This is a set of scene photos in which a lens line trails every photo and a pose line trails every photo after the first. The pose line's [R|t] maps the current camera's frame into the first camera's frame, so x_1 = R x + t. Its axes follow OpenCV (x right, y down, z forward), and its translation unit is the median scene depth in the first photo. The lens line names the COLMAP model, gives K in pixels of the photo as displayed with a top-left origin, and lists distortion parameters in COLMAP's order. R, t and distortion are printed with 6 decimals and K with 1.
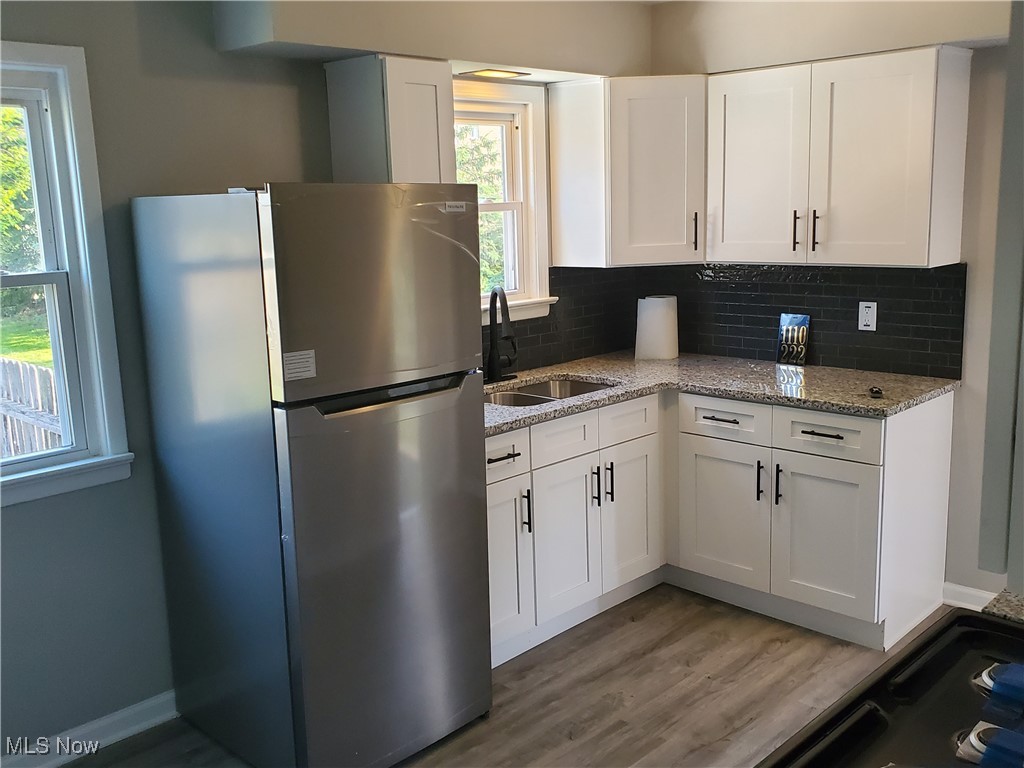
lens RADIAL K [[958.6, 0, 512.0], [0, 958.6, 384.0], [0, 0, 1]] dist [0.276664, -0.811890]
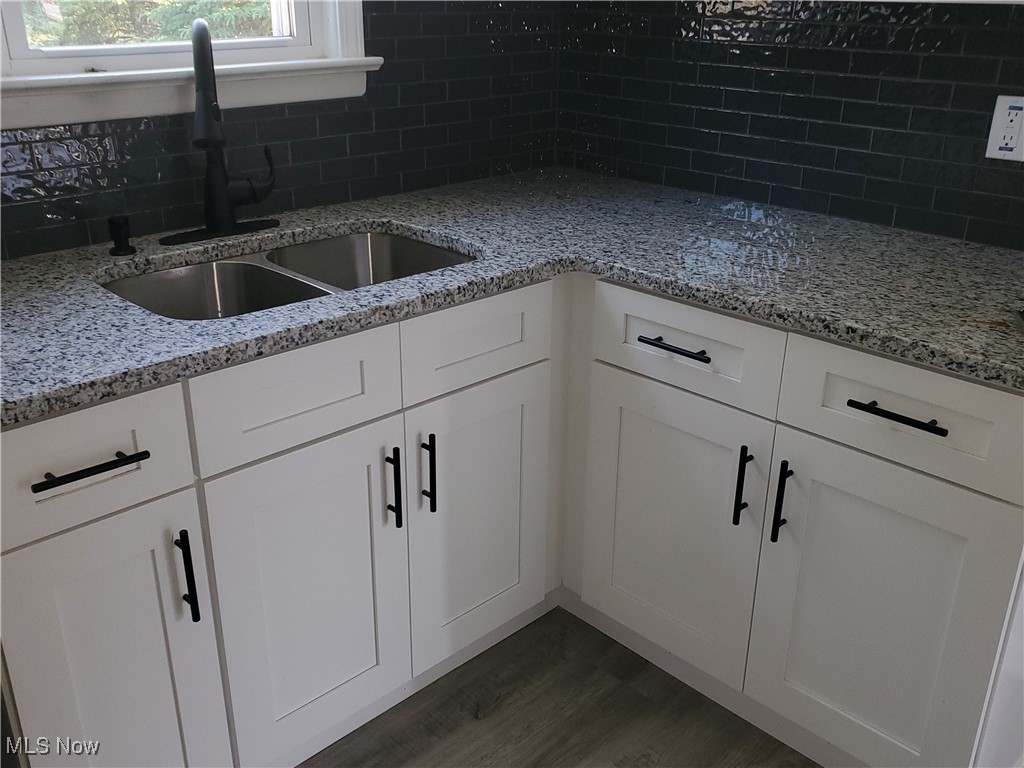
lens RADIAL K [[958.6, 0, 512.0], [0, 958.6, 384.0], [0, 0, 1]] dist [0.276664, -0.811890]
pose [[0.998990, 0.044890, -0.002124, 0.136450], [-0.043420, 0.976314, 0.211956, -0.040653], [0.011589, -0.211649, 0.977277, 0.529015]]
